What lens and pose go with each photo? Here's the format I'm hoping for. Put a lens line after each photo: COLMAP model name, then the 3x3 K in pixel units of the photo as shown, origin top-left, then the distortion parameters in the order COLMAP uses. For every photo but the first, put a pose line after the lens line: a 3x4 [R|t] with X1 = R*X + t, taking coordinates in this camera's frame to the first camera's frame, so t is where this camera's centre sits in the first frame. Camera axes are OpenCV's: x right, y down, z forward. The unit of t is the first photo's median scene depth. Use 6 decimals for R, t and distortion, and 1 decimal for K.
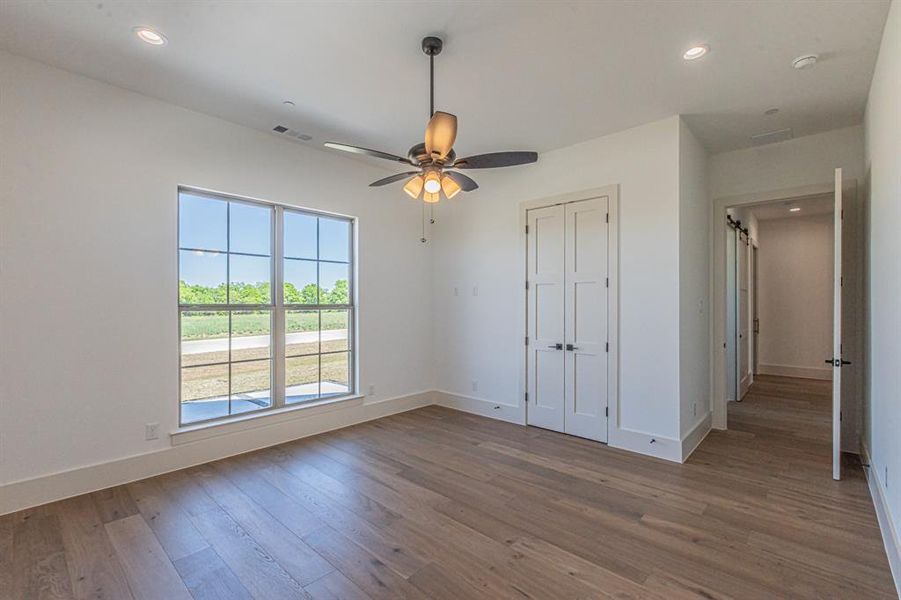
lens RADIAL K [[401.0, 0, 449.2], [0, 401.0, 303.6], [0, 0, 1]] dist [-0.000156, -0.000068]
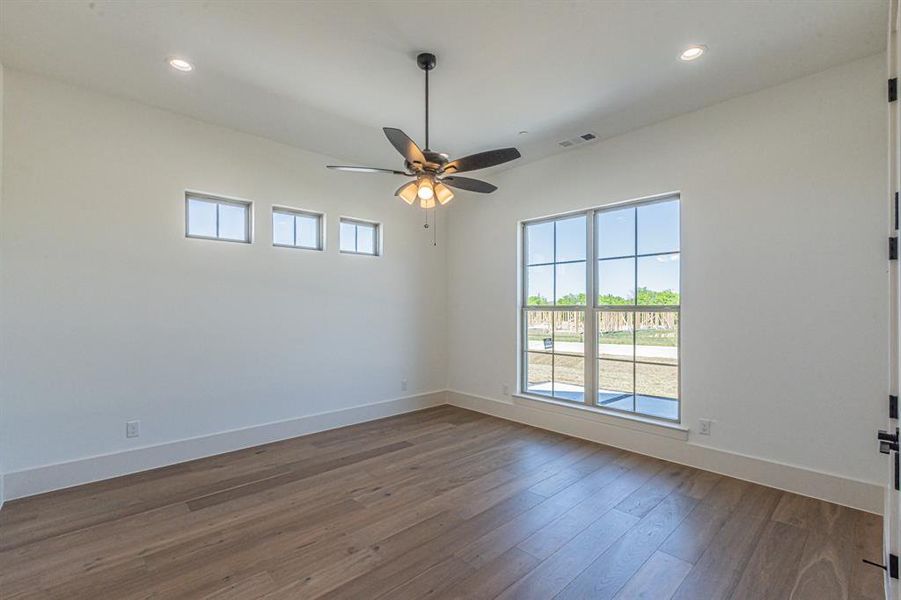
lens RADIAL K [[401.0, 0, 449.2], [0, 401.0, 303.6], [0, 0, 1]] dist [-0.000156, -0.000068]
pose [[-0.071489, -0.009526, -0.997396, 0.713452], [0.001384, 0.999952, -0.009649, 0.006824], [0.997440, -0.002070, -0.071472, 0.798832]]
